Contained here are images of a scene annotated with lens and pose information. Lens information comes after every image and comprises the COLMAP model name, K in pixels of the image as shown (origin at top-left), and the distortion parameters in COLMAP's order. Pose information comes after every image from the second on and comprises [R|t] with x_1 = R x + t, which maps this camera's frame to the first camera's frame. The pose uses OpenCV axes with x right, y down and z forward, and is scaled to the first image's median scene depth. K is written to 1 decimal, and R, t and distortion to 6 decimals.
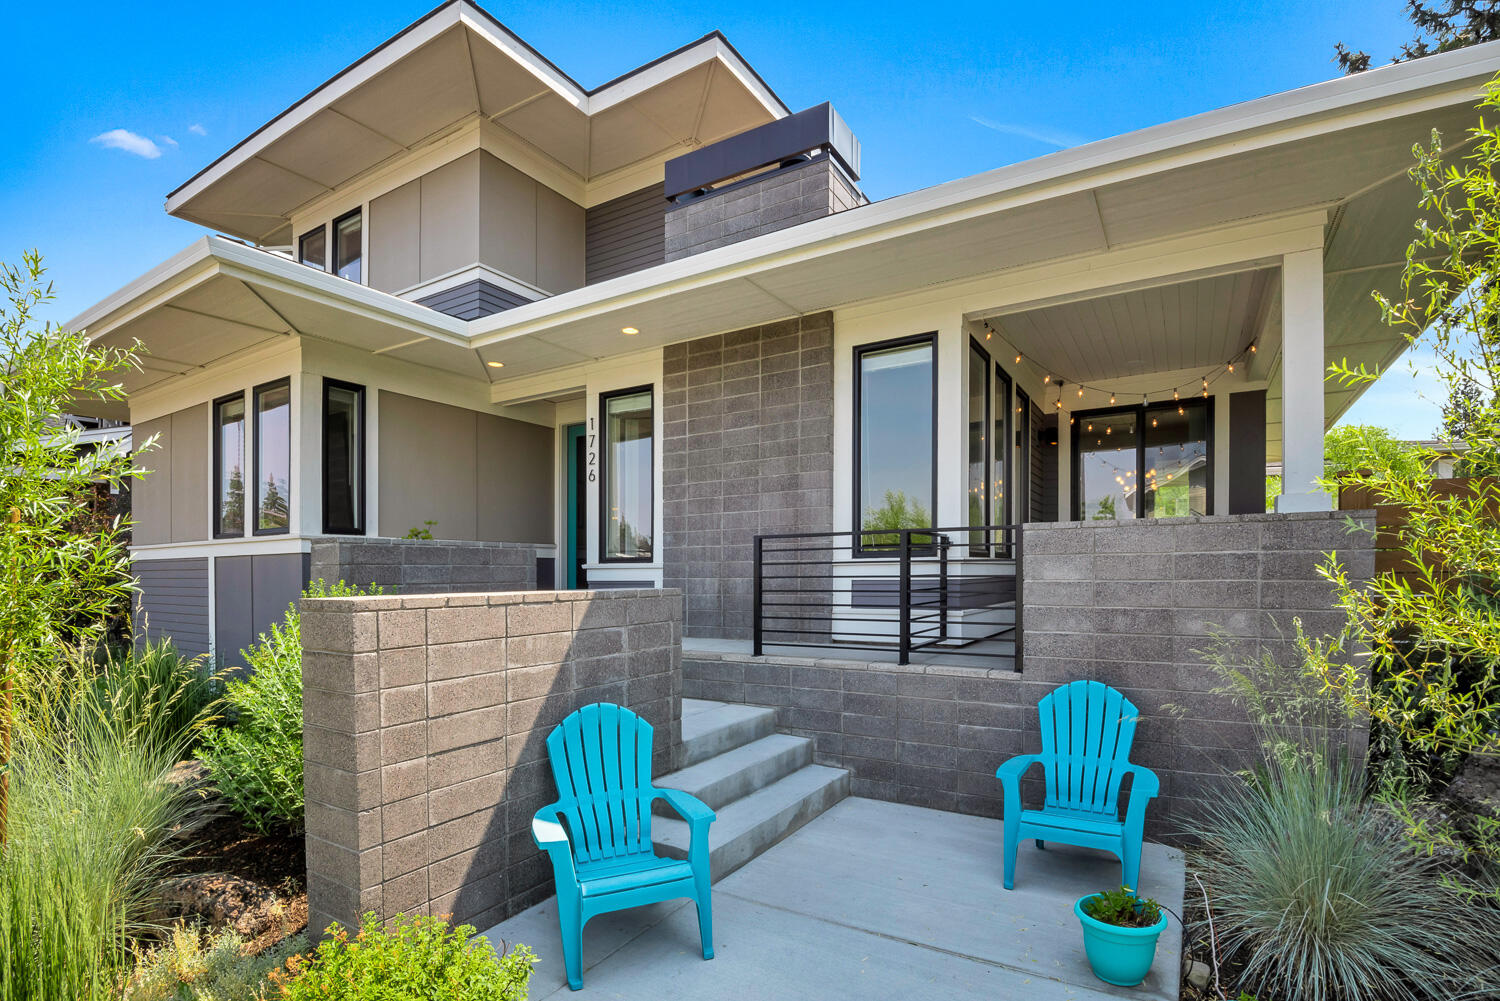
lens RADIAL K [[691.9, 0, 766.9], [0, 691.9, 625.5], [0, 0, 1]] dist [0.003578, 0.000022]
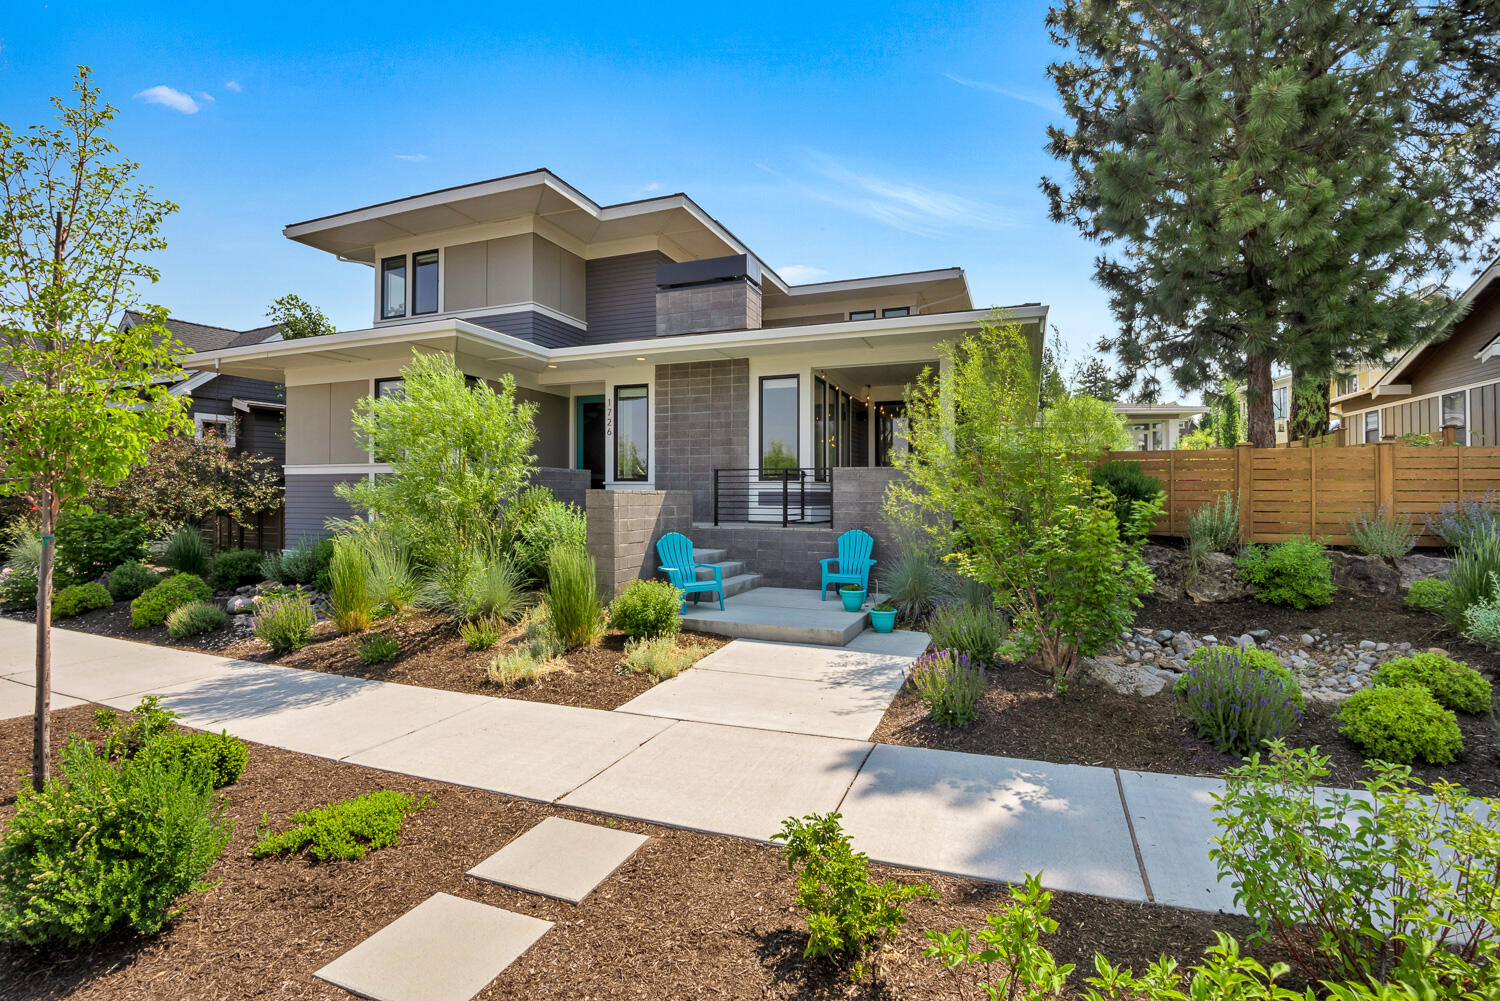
lens RADIAL K [[691.9, 0, 751.4], [0, 691.9, 496.0], [0, 0, 1]] dist [0.003578, 0.000022]
pose [[0.987306, 0.016631, 0.157959, -0.215410], [-0.003892, 0.996738, -0.080613, 0.108922], [-0.158785, 0.078975, 0.984150, -0.976186]]
